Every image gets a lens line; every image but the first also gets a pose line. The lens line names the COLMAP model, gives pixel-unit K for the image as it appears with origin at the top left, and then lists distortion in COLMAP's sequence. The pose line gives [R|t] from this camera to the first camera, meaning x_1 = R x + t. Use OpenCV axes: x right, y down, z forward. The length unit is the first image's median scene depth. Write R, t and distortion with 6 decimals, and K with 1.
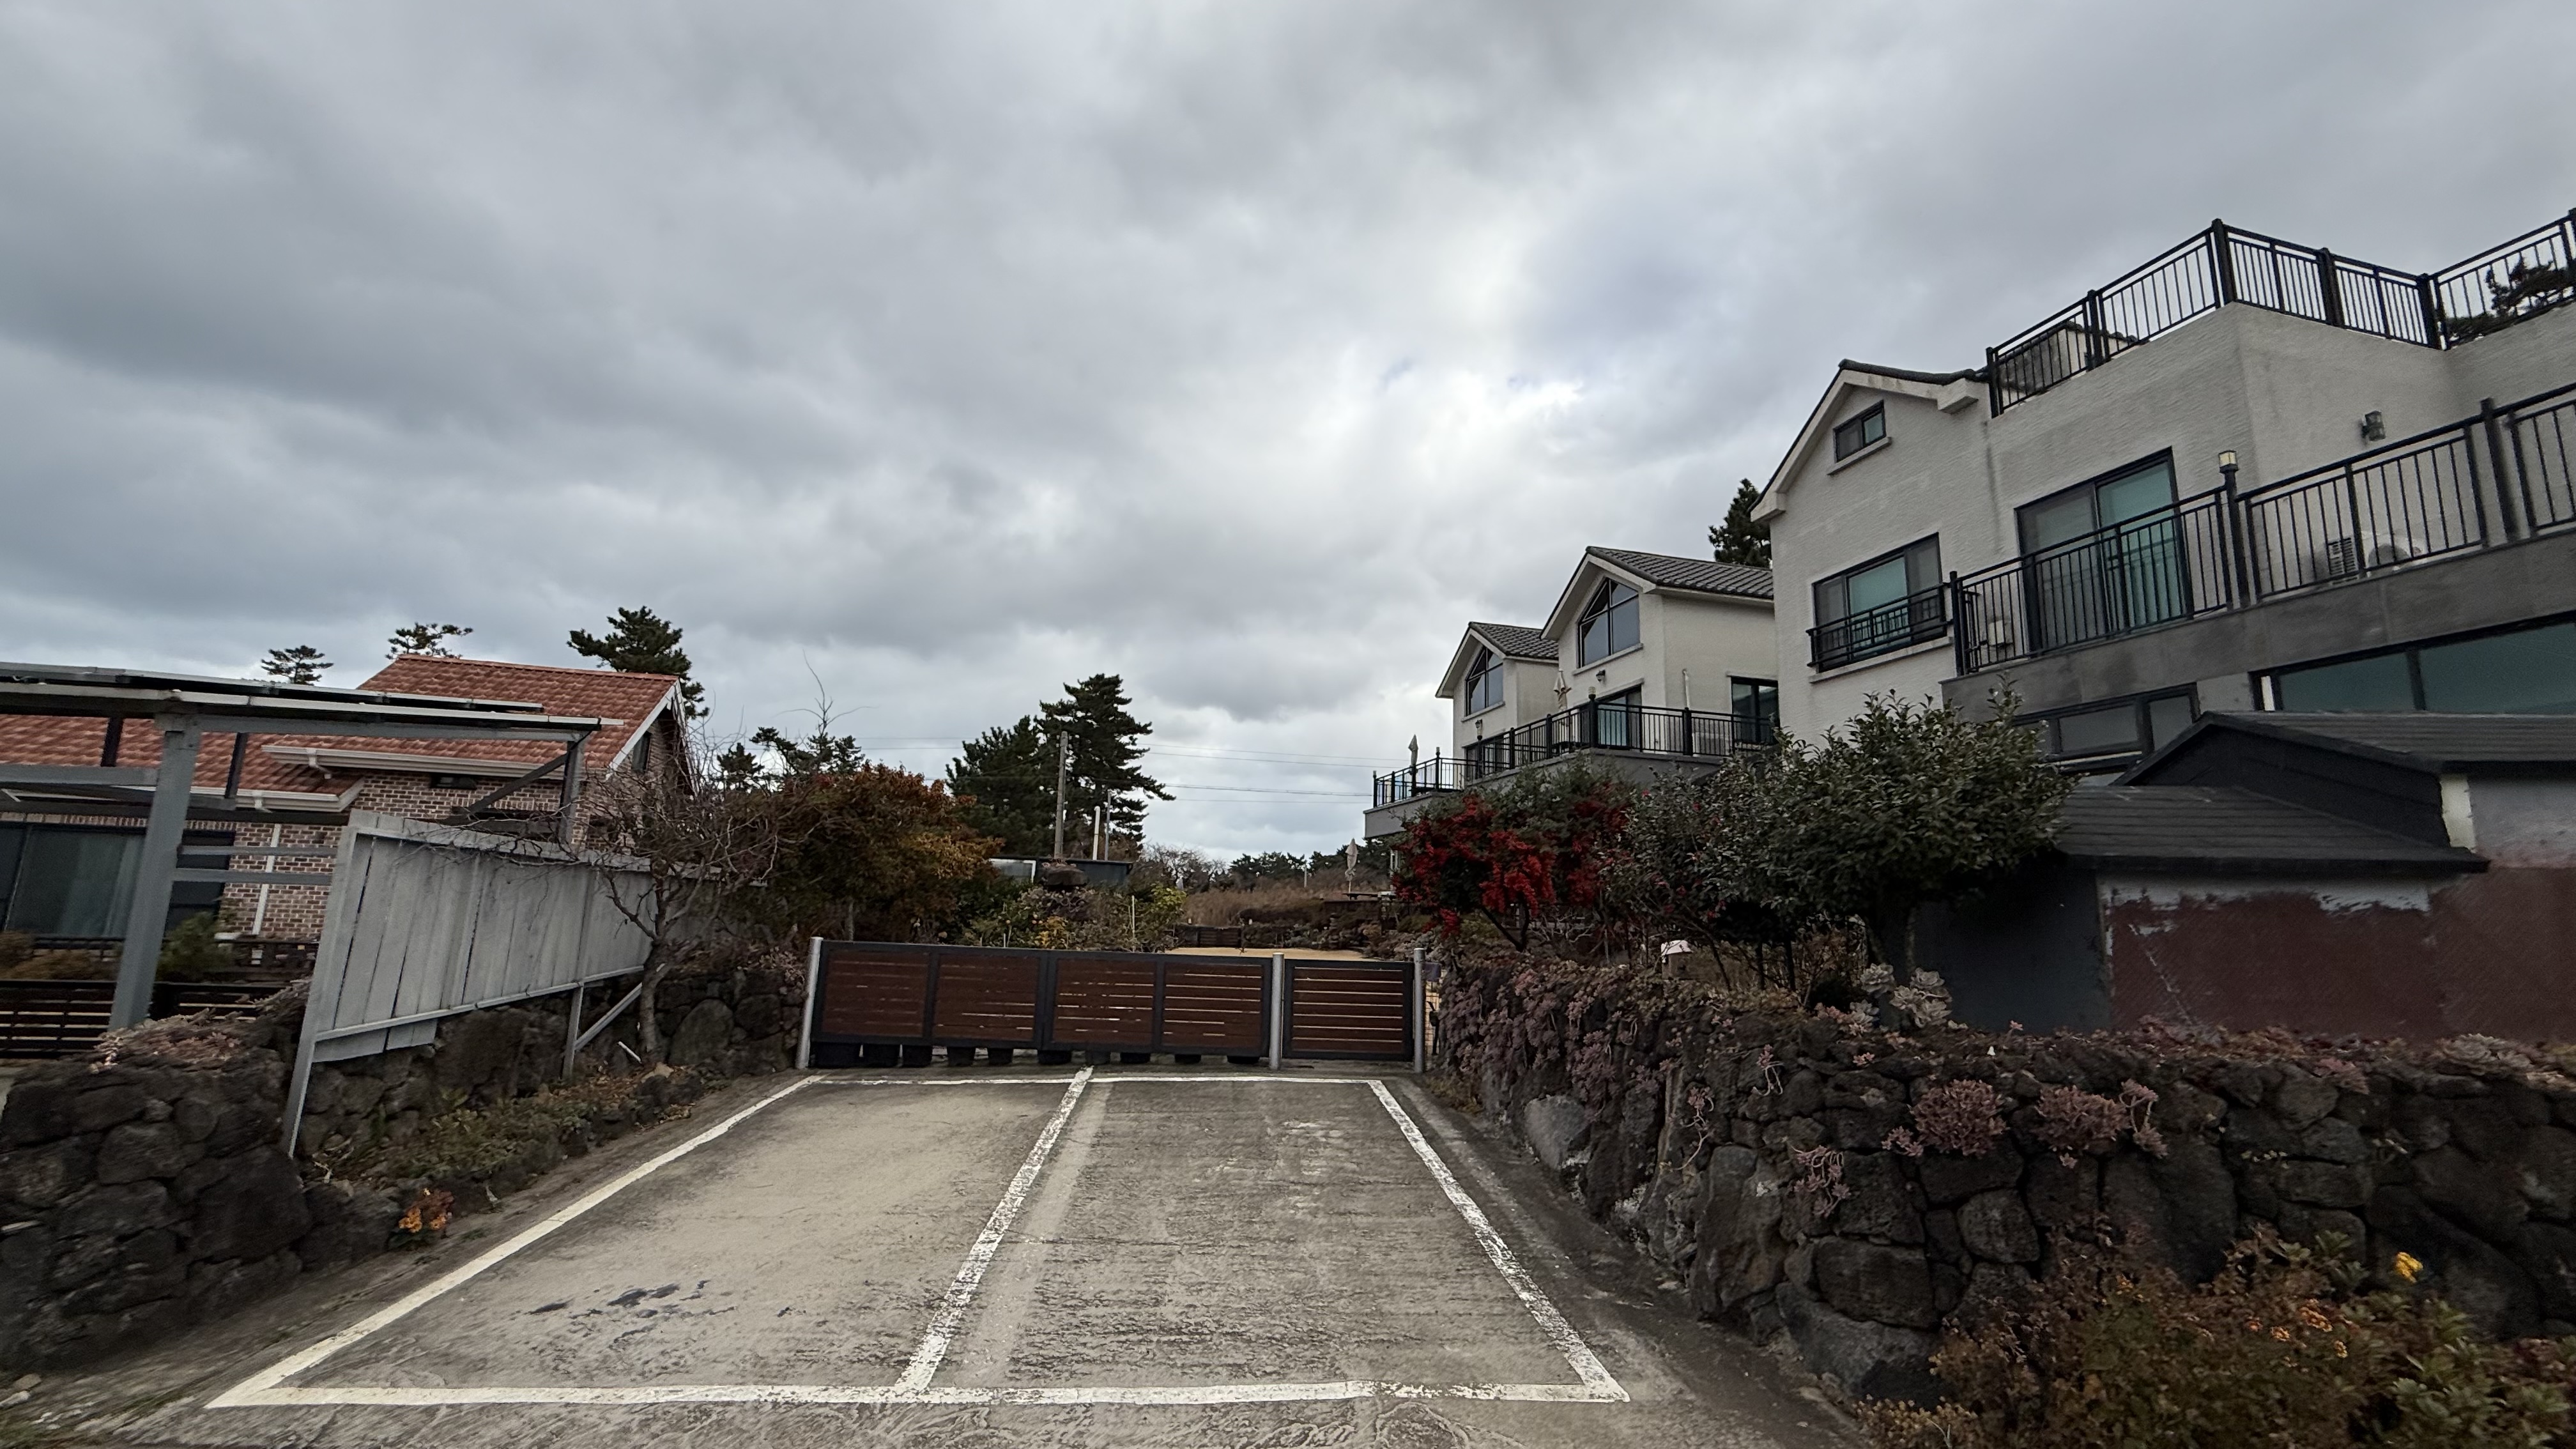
lens RADIAL K [[1085.4, 0, 1288.0], [0, 1085.4, 724.5], [0, 0, 1]] dist [-0.001666, 0.000094]
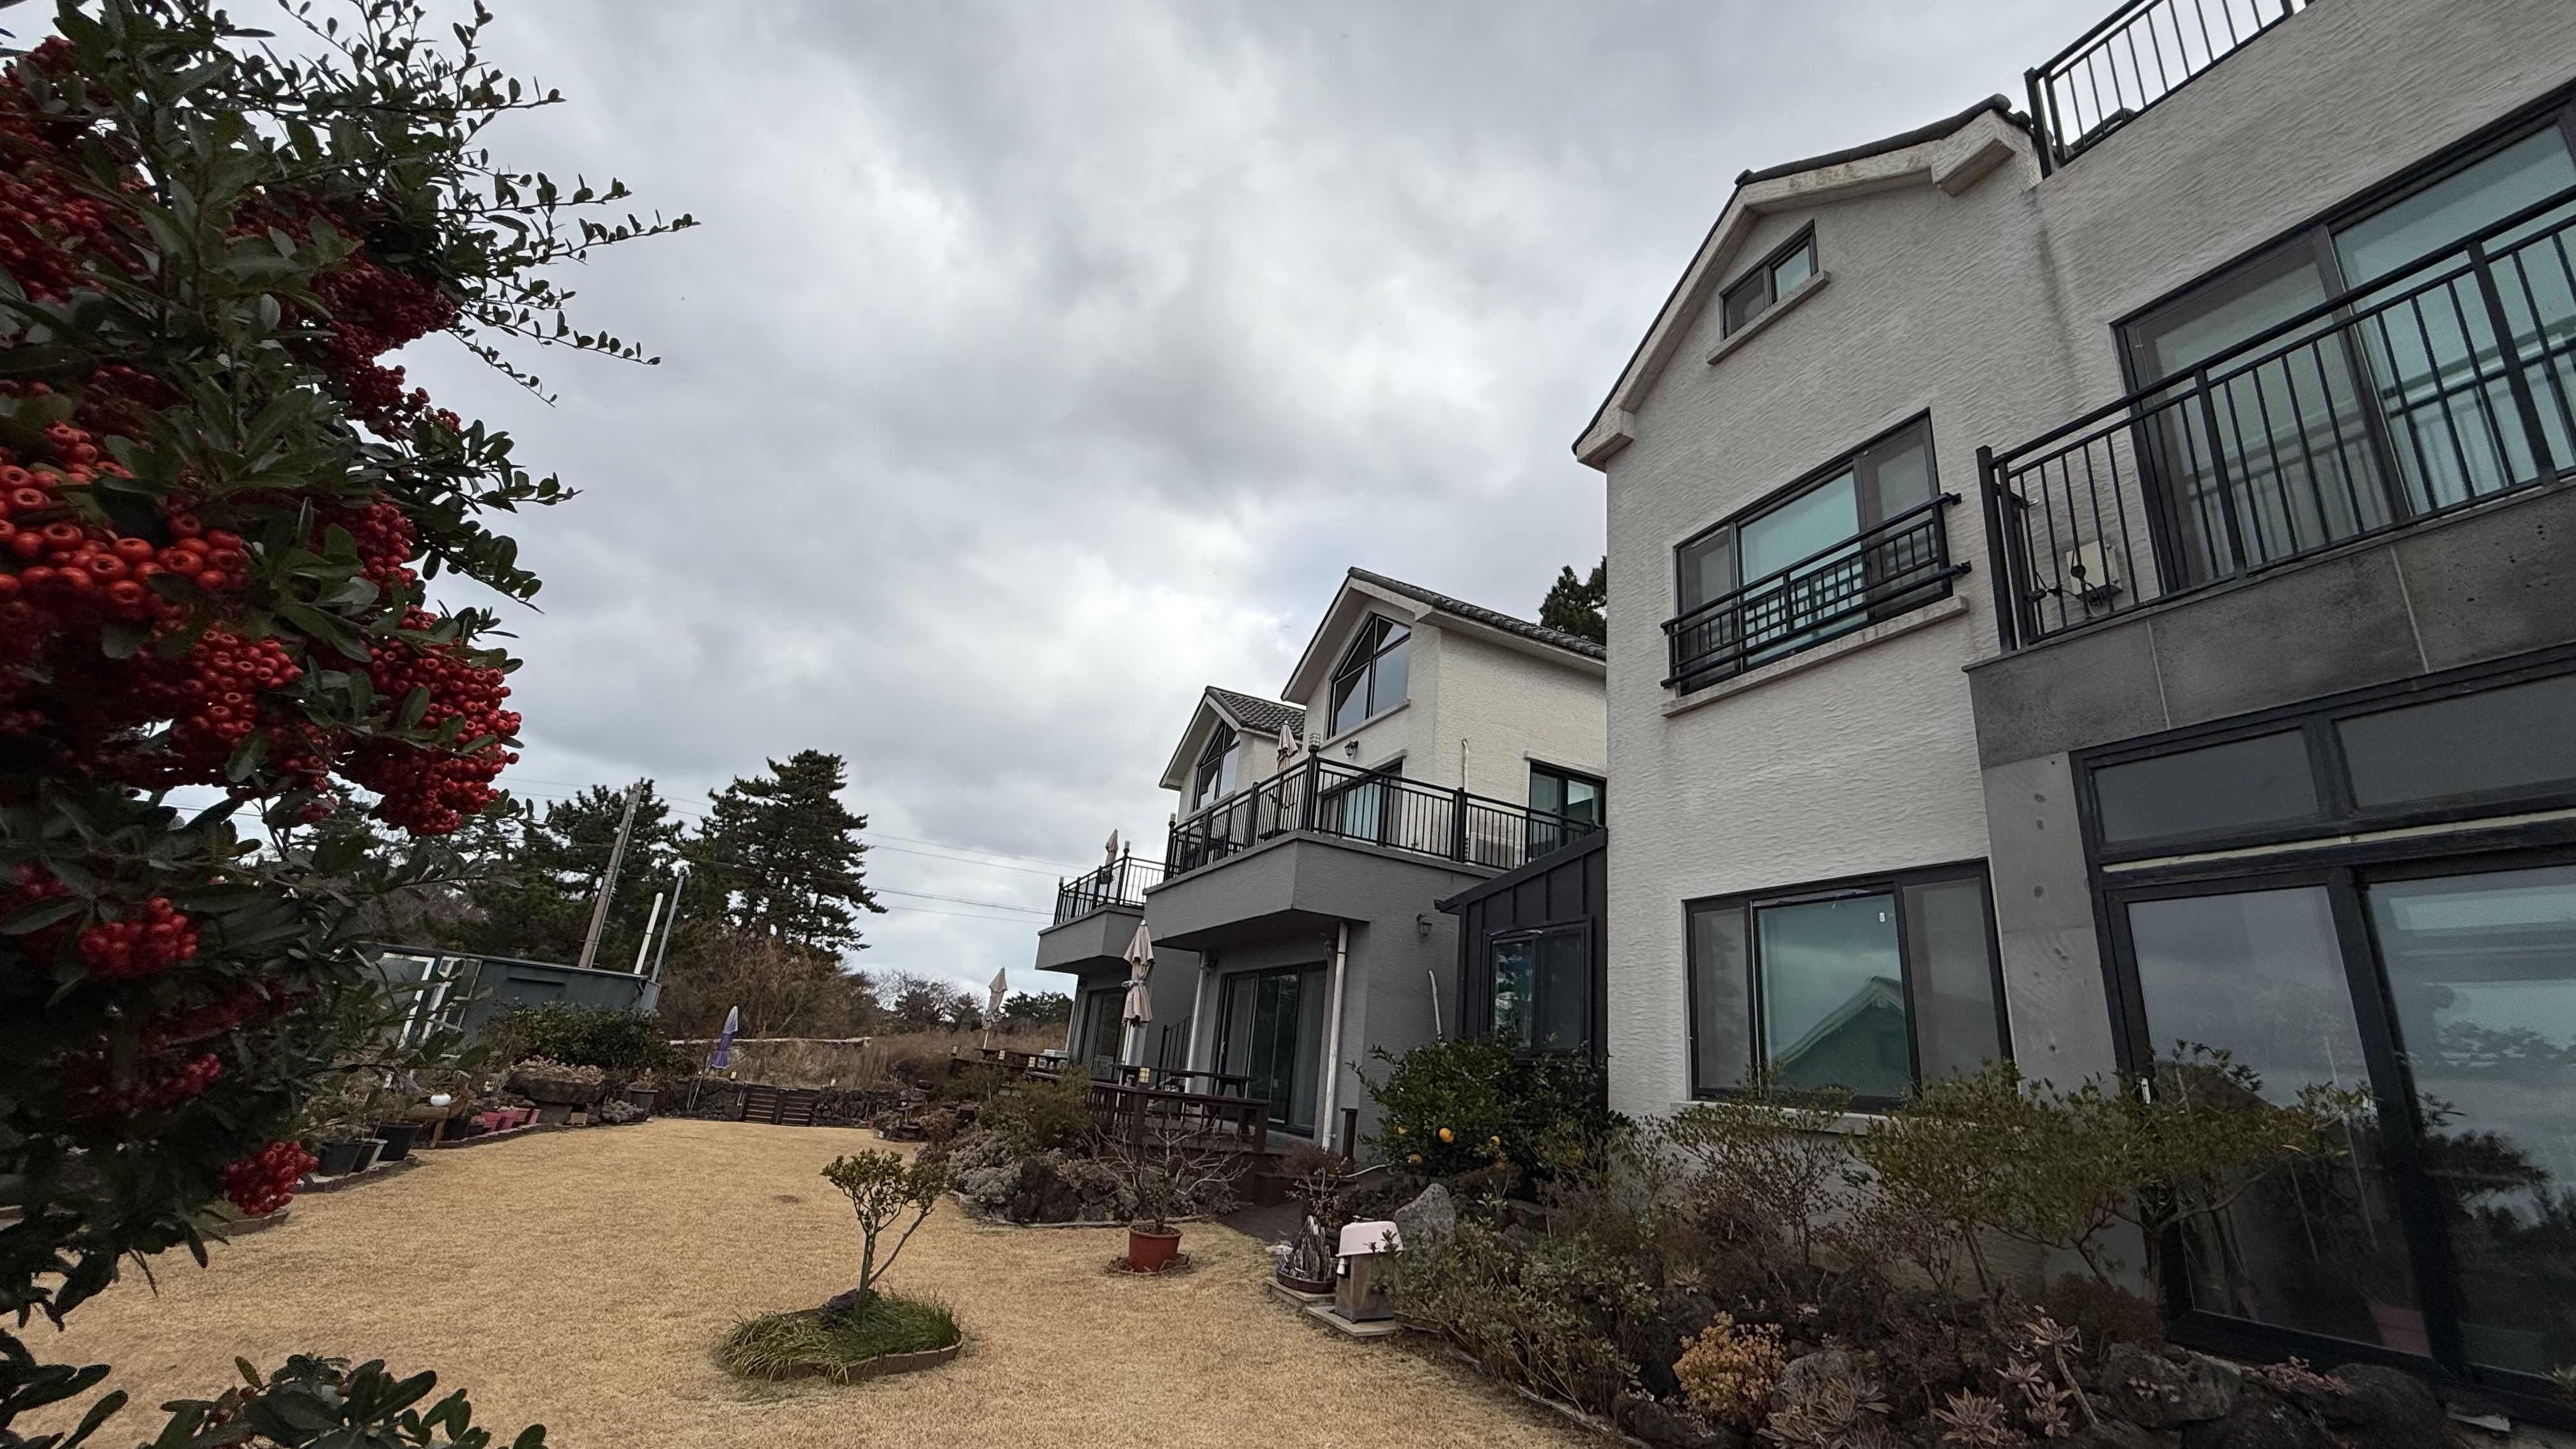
lens RADIAL K [[1085.4, 0, 1288.0], [0, 1085.4, 724.5], [0, 0, 1]] dist [-0.001666, 0.000094]
pose [[0.982085, 0.116455, 0.148145, 0.166408], [-0.095579, 0.985386, -0.140991, 0.045931], [-0.162399, 0.124306, 0.978864, 0.383495]]
